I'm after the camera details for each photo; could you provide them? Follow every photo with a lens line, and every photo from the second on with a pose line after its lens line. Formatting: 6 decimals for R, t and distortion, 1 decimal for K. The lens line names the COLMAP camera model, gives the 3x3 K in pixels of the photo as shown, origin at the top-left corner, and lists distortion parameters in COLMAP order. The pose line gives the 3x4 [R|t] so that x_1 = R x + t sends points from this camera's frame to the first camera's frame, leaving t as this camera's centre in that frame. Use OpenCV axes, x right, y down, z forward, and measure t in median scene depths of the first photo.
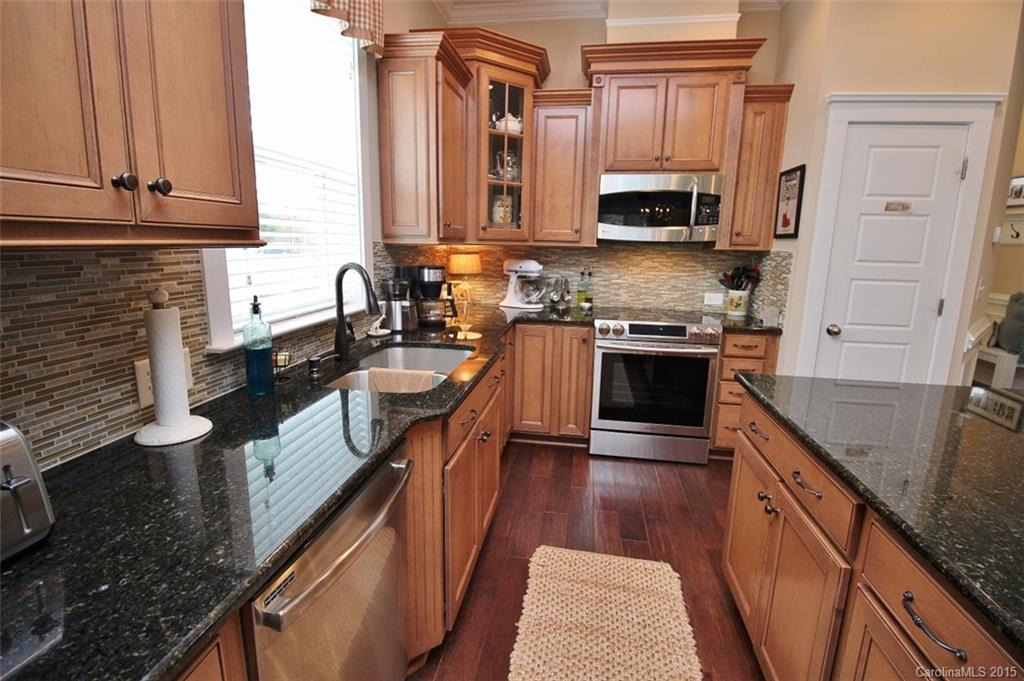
lens RADIAL K [[474.0, 0, 512.5], [0, 474.0, 333.3], [0, 0, 1]] dist [-0.007657, -0.005846]
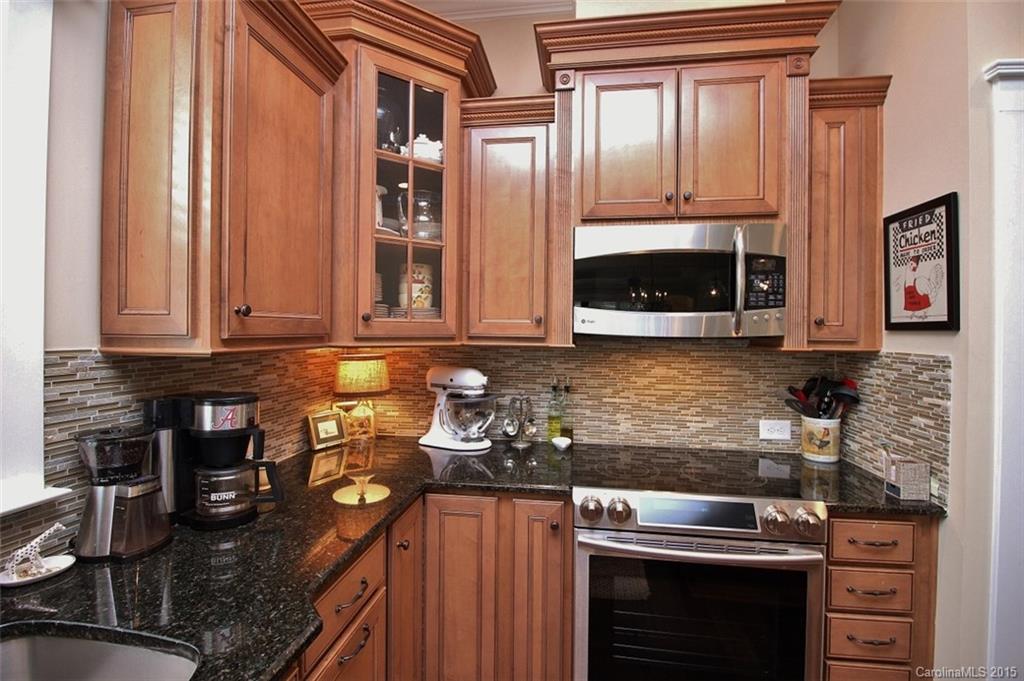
lens RADIAL K [[474.0, 0, 514.4], [0, 474.0, 330.8], [0, 0, 1]] dist [-0.007657, -0.005846]
pose [[0.999831, -0.010798, 0.014849, 0.103453], [0.013380, 0.982347, -0.186588, -0.101897], [-0.012572, 0.186755, 0.982326, 0.457386]]
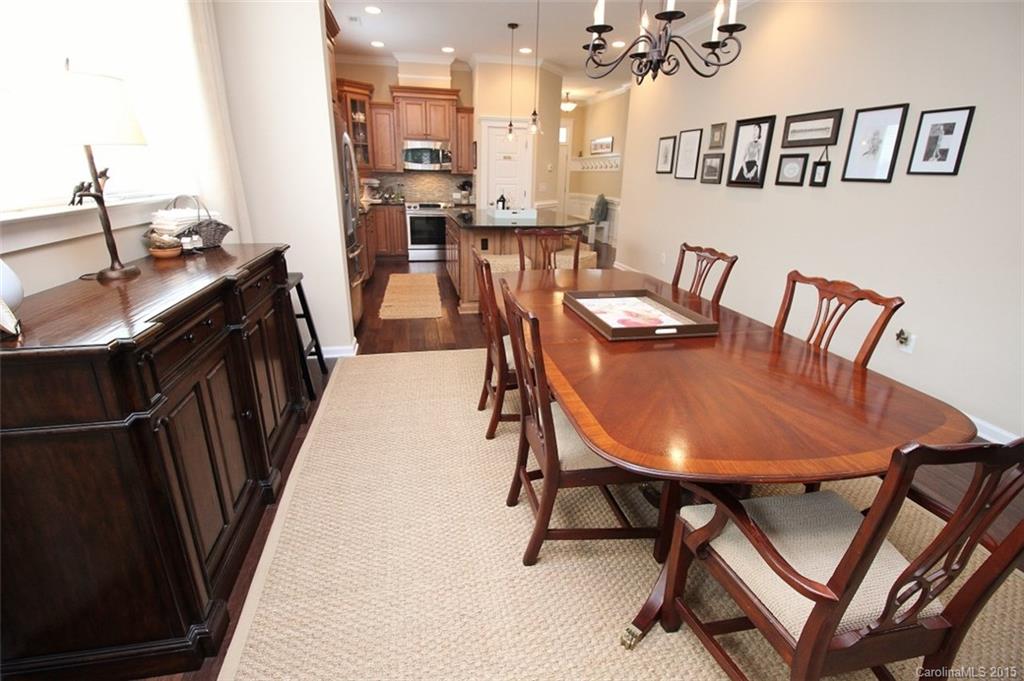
lens RADIAL K [[474.0, 0, 510.8], [0, 474.0, 334.9], [0, 0, 1]] dist [-0.007657, -0.005846]
pose [[0.935818, -0.111351, 0.334433, -0.210858], [0.063559, 0.986546, 0.150624, 0.311839], [-0.346706, -0.119701, 0.930305, -1.552833]]
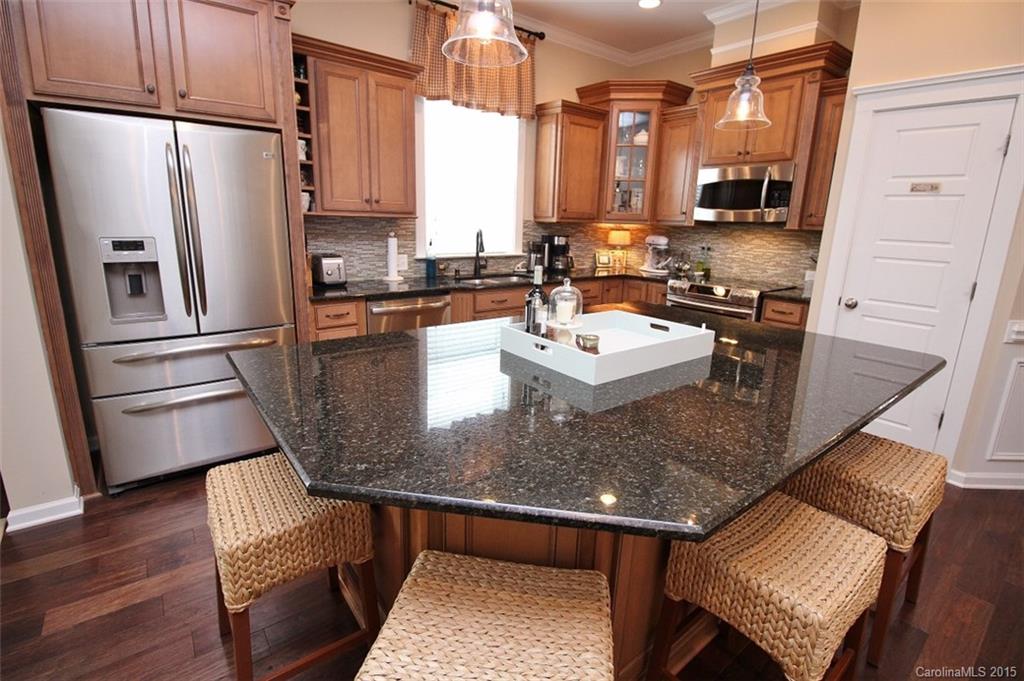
lens RADIAL K [[474.0, 0, 508.1], [0, 474.0, 333.3], [0, 0, 1]] dist [-0.007657, -0.005846]
pose [[0.729871, 0.160906, -0.664377, 0.753684], [-0.142373, 0.986371, 0.082482, 0.075793], [0.668594, 0.034388, 0.742832, -0.301191]]
